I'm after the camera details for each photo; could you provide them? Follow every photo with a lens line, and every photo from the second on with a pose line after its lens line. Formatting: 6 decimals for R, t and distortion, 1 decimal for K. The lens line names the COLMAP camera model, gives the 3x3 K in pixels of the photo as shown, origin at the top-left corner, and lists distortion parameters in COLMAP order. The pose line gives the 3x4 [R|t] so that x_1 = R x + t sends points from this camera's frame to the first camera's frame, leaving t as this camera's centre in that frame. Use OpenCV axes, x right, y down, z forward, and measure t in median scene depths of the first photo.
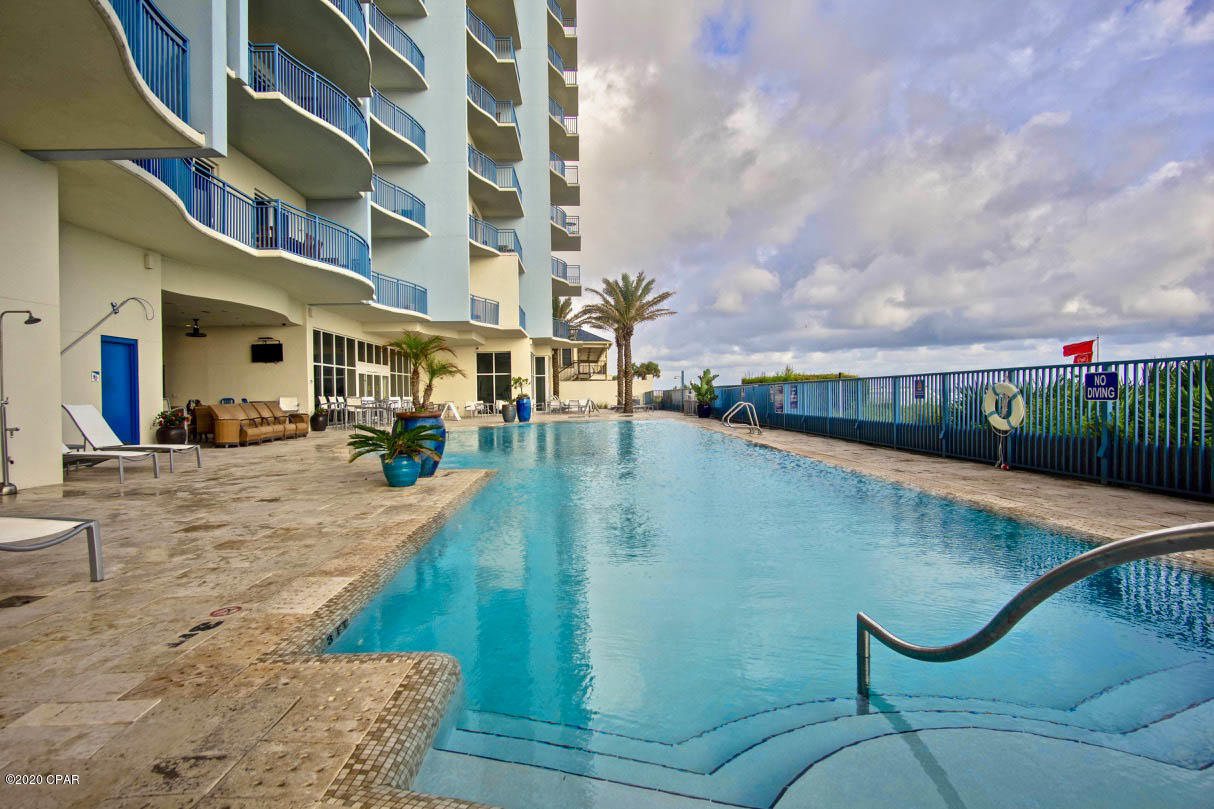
lens RADIAL K [[666.3, 0, 602.0], [0, 666.3, 406.1], [0, 0, 1]] dist [-0.002170, -0.001835]
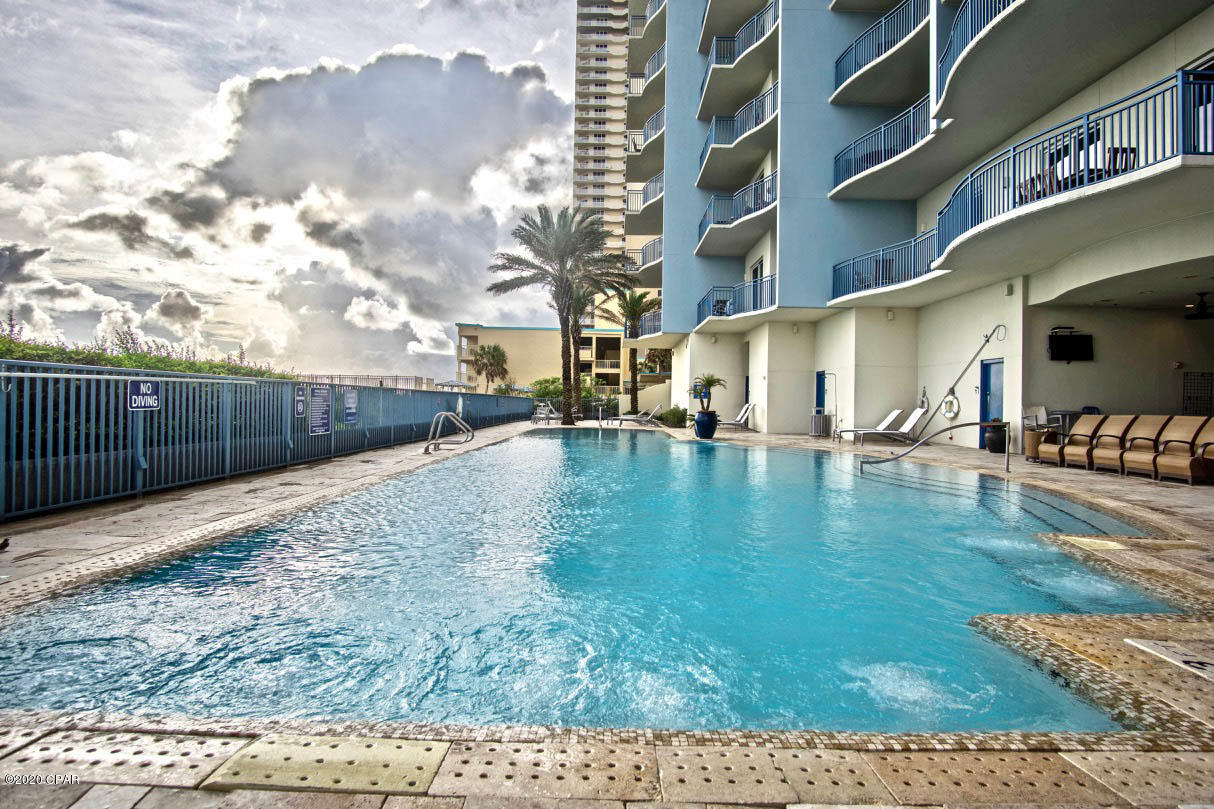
lens RADIAL K [[658.3, 0, 586.4], [0, 658.3, 404.4], [0, 0, 1]] dist [0.000465, -0.000698]
pose [[-0.999301, -0.000406, 0.037392, 0.009554], [0.000100, 0.999908, 0.013529, -0.016704], [-0.037394, 0.013523, -0.999209, 1.199498]]
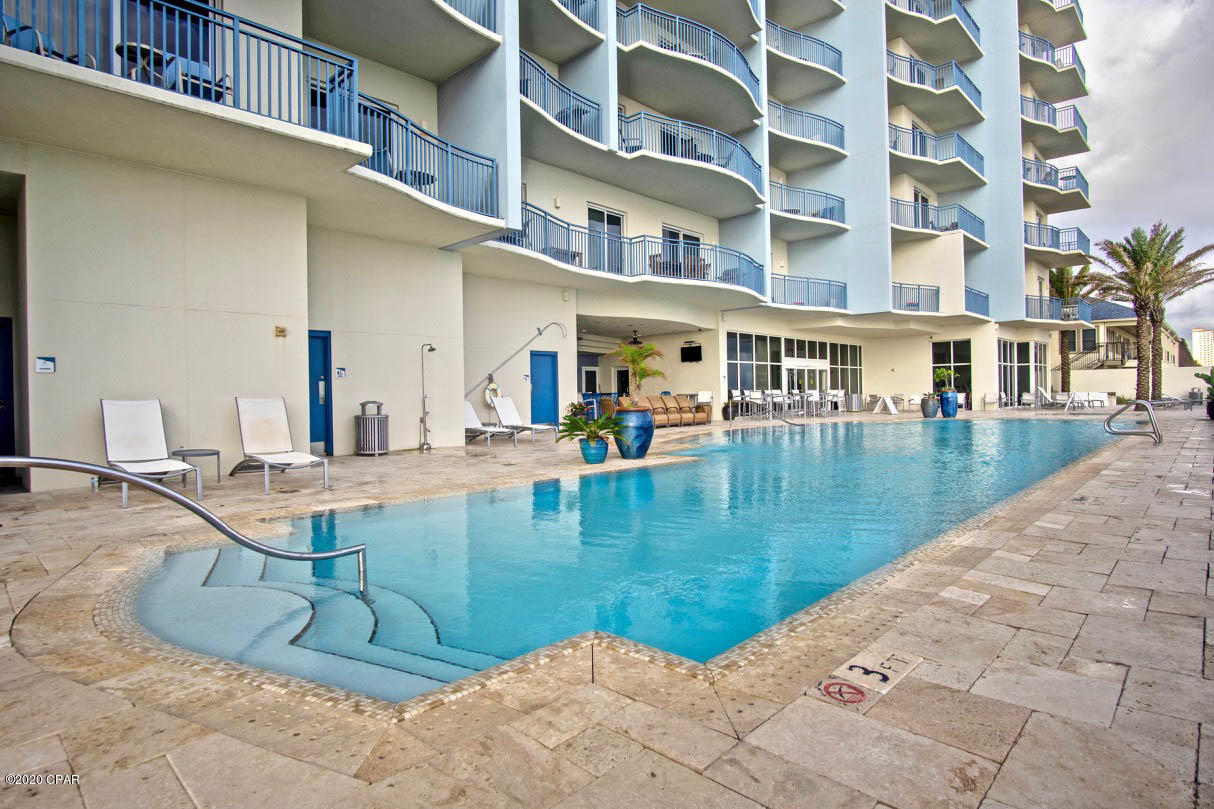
lens RADIAL K [[666.3, 0, 602.0], [0, 666.3, 406.1], [0, 0, 1]] dist [-0.002170, -0.001835]
pose [[0.700632, 0.021950, -0.713185, 0.213700], [-0.010574, 0.999736, 0.020381, -0.006914], [0.713444, -0.006738, 0.700680, 0.032832]]
